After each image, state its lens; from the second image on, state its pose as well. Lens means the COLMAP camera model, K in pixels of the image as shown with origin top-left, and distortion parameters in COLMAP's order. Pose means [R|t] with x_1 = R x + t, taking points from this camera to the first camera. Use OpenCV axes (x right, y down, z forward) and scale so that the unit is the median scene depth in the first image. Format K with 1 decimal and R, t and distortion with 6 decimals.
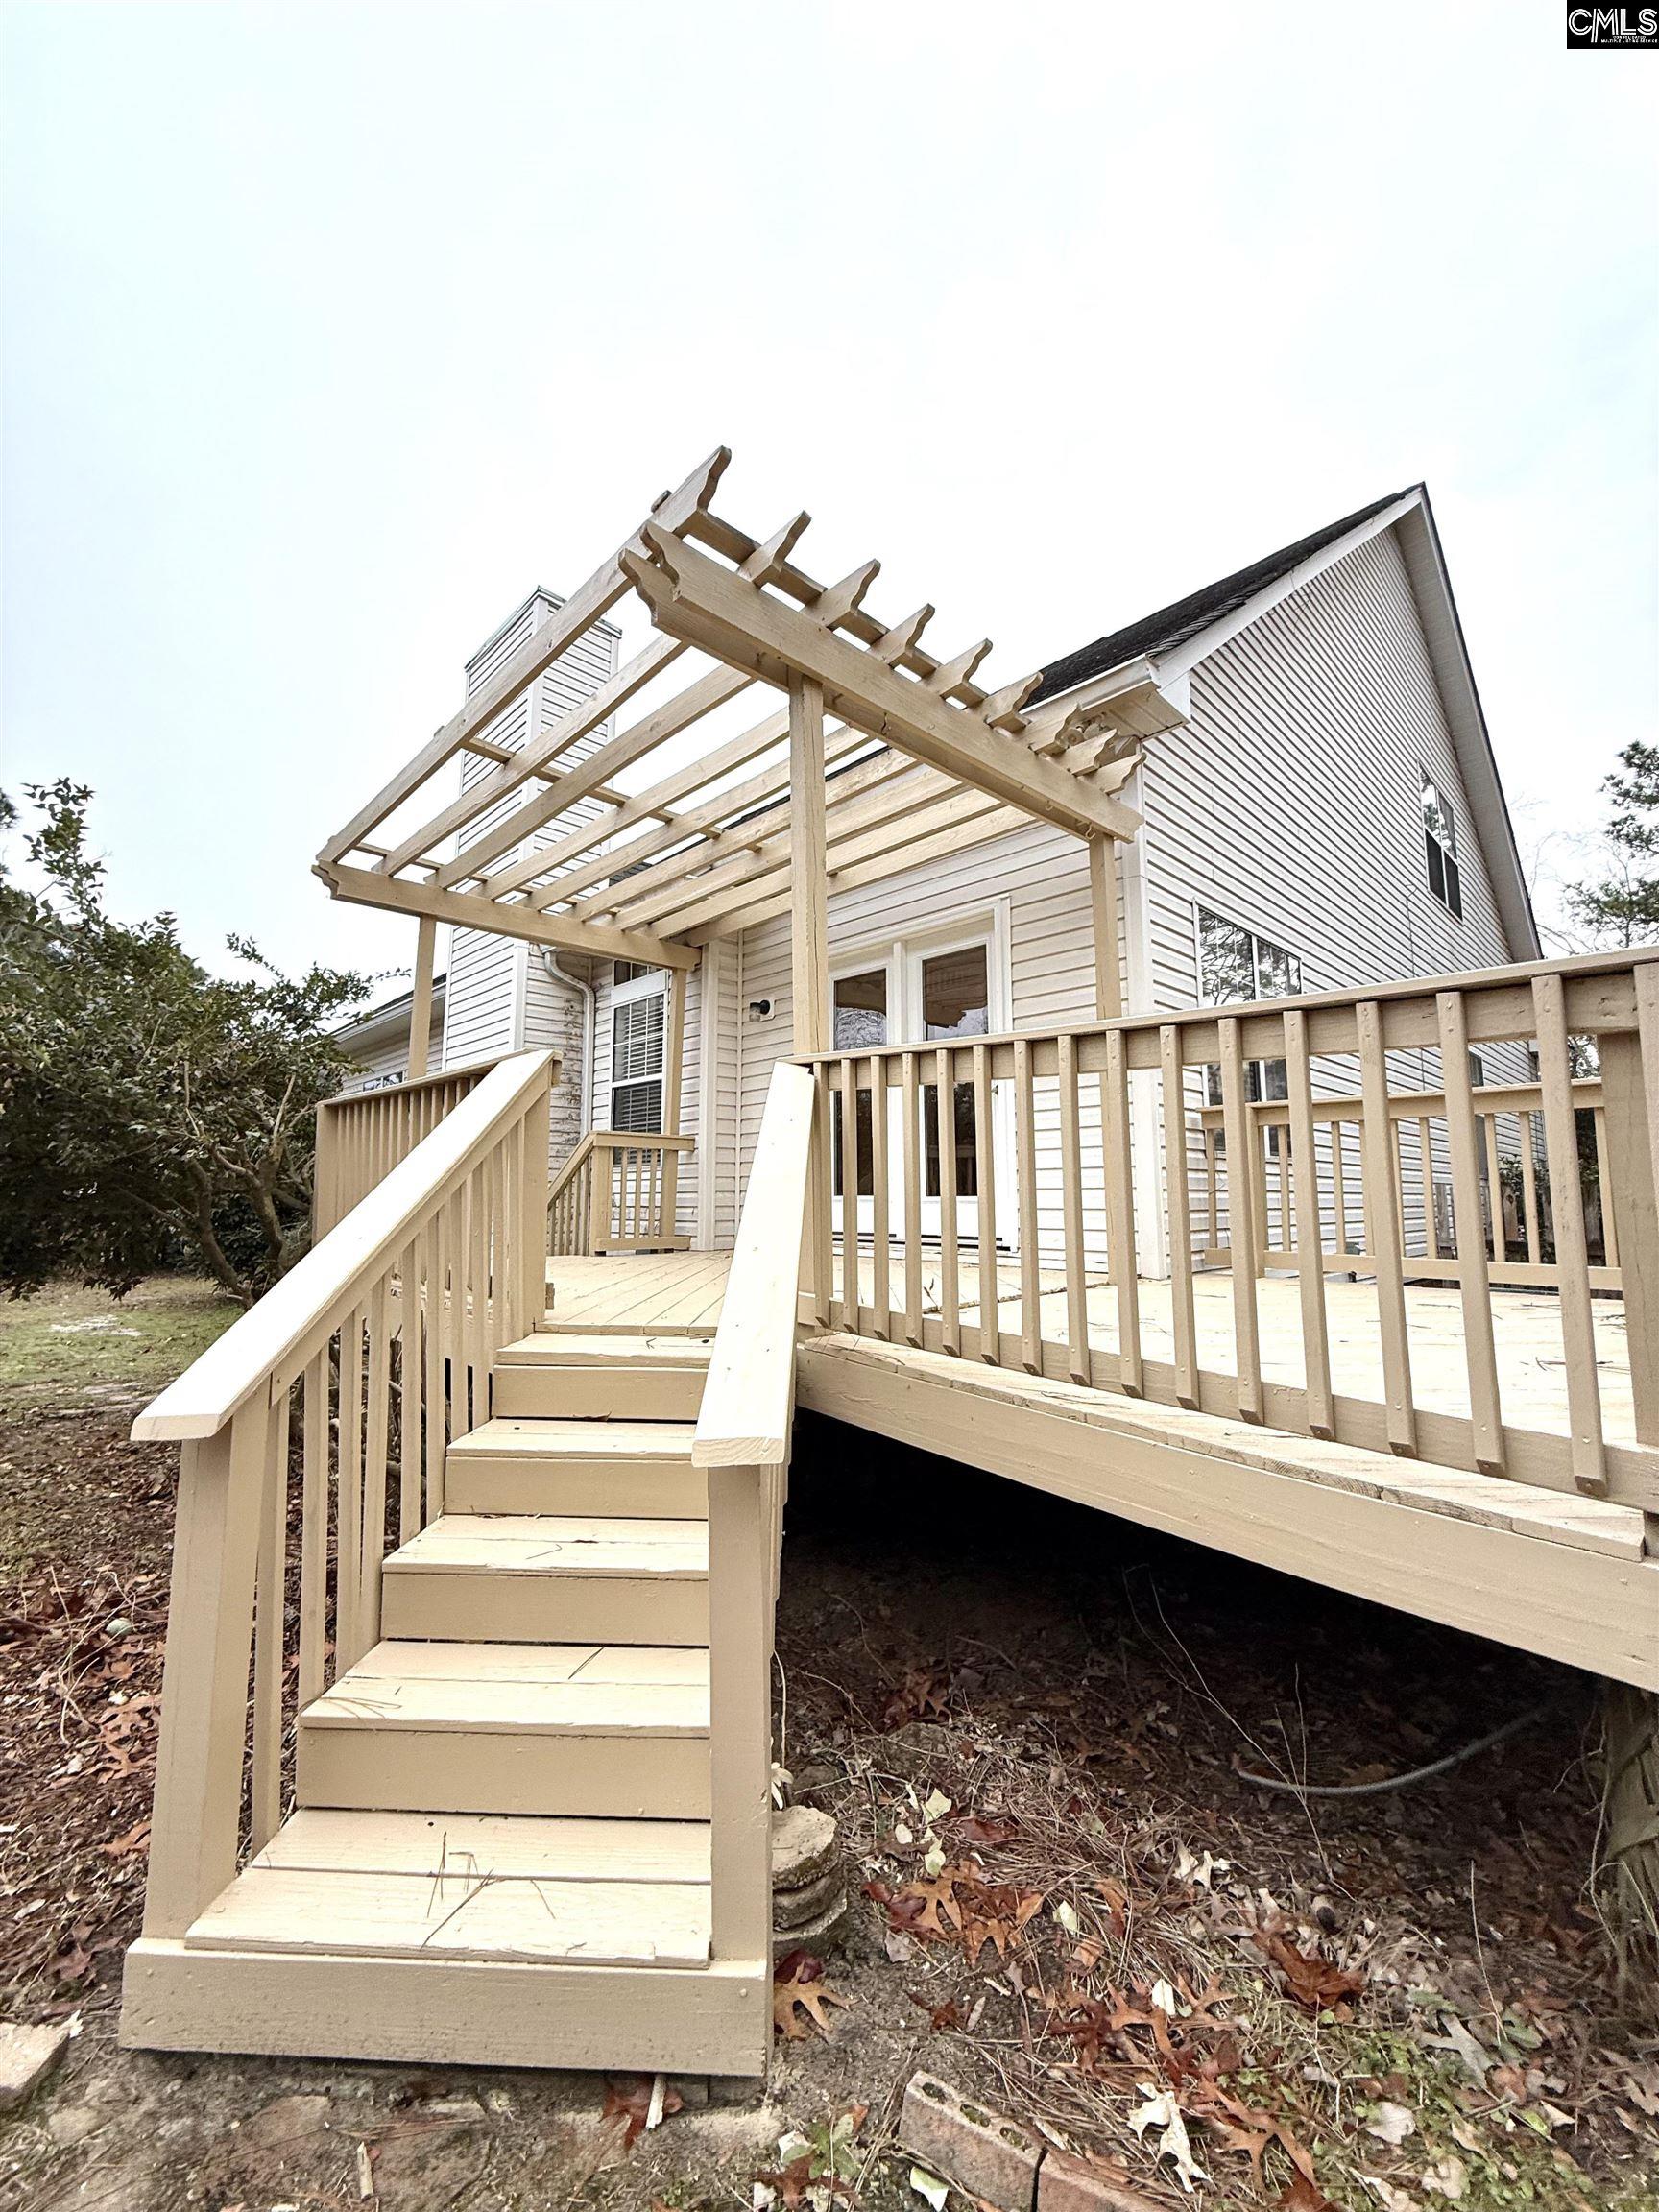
lens RADIAL K [[841.7, 0, 837.6], [0, 841.7, 1106.0], [0, 0, 1]] dist [0.000246, 0.000226]
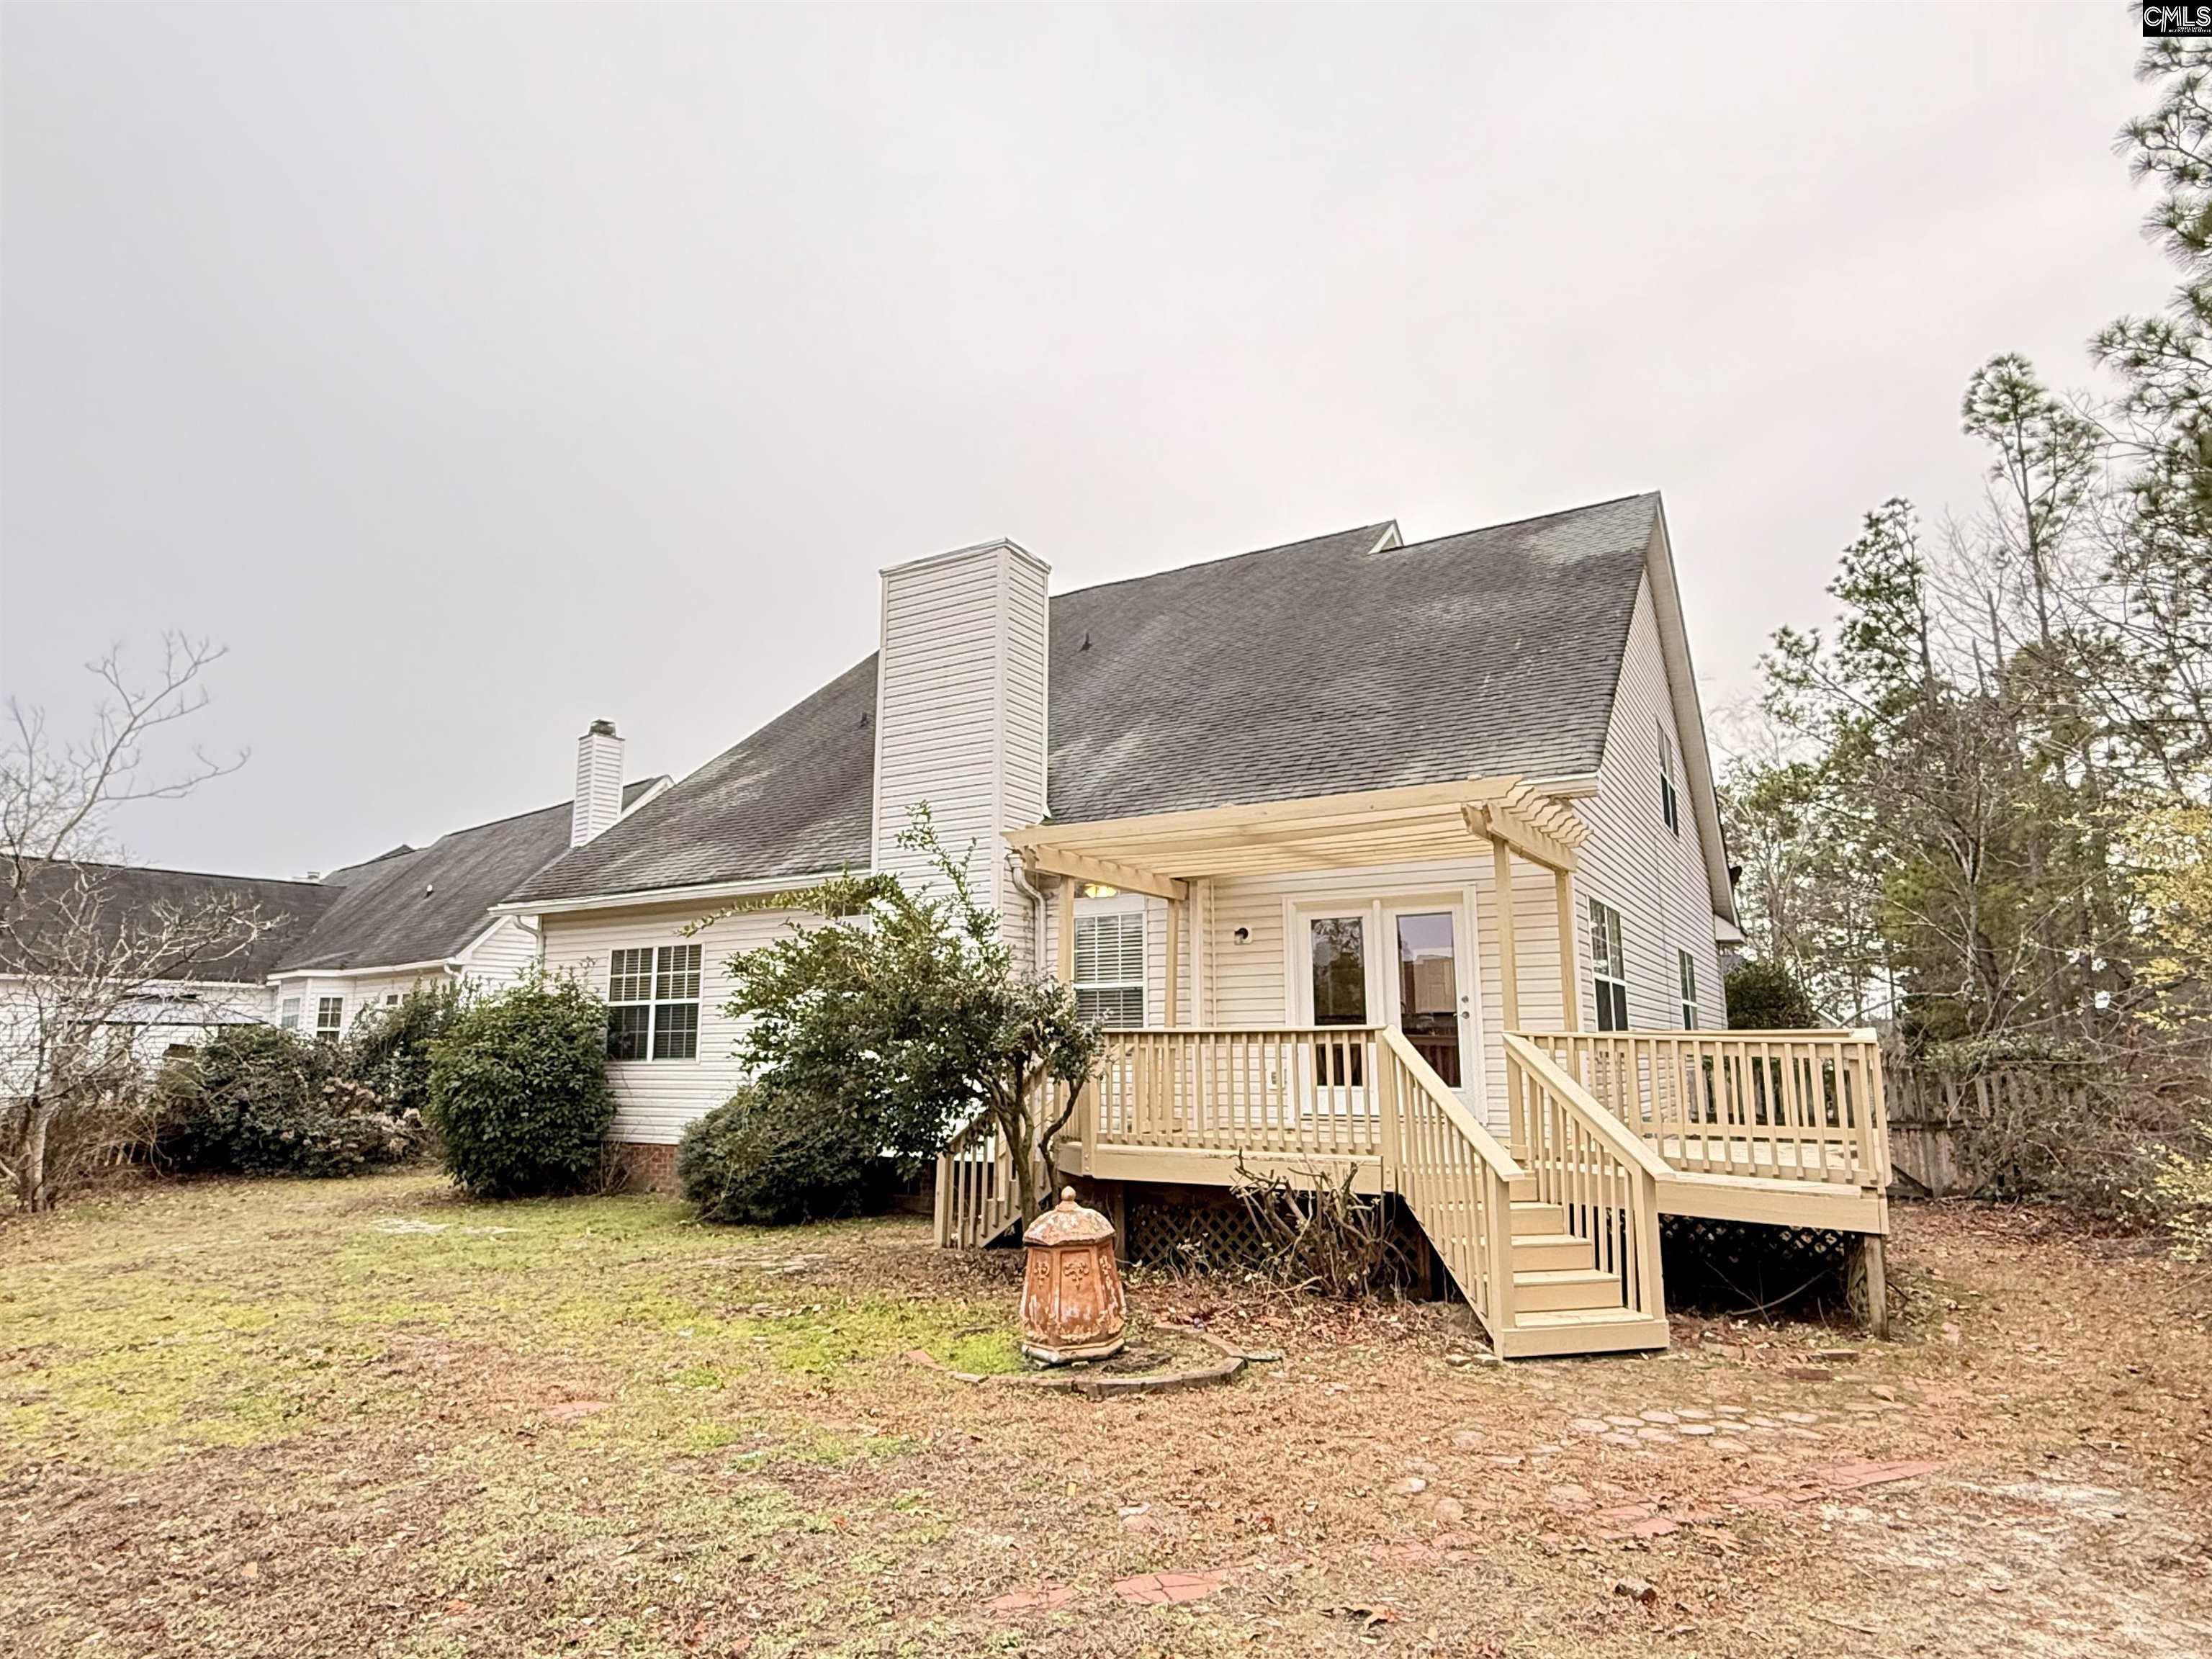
lens RADIAL K [[1273.7, 0, 1093.3], [0, 1273.7, 839.5], [0, 0, 1]] dist [0.001511, 0.003309]
pose [[0.962073, 0.045655, 0.268946, -0.705940], [-0.027333, 0.997067, -0.071480, -0.100500], [-0.271421, 0.061418, 0.960499, -0.650663]]
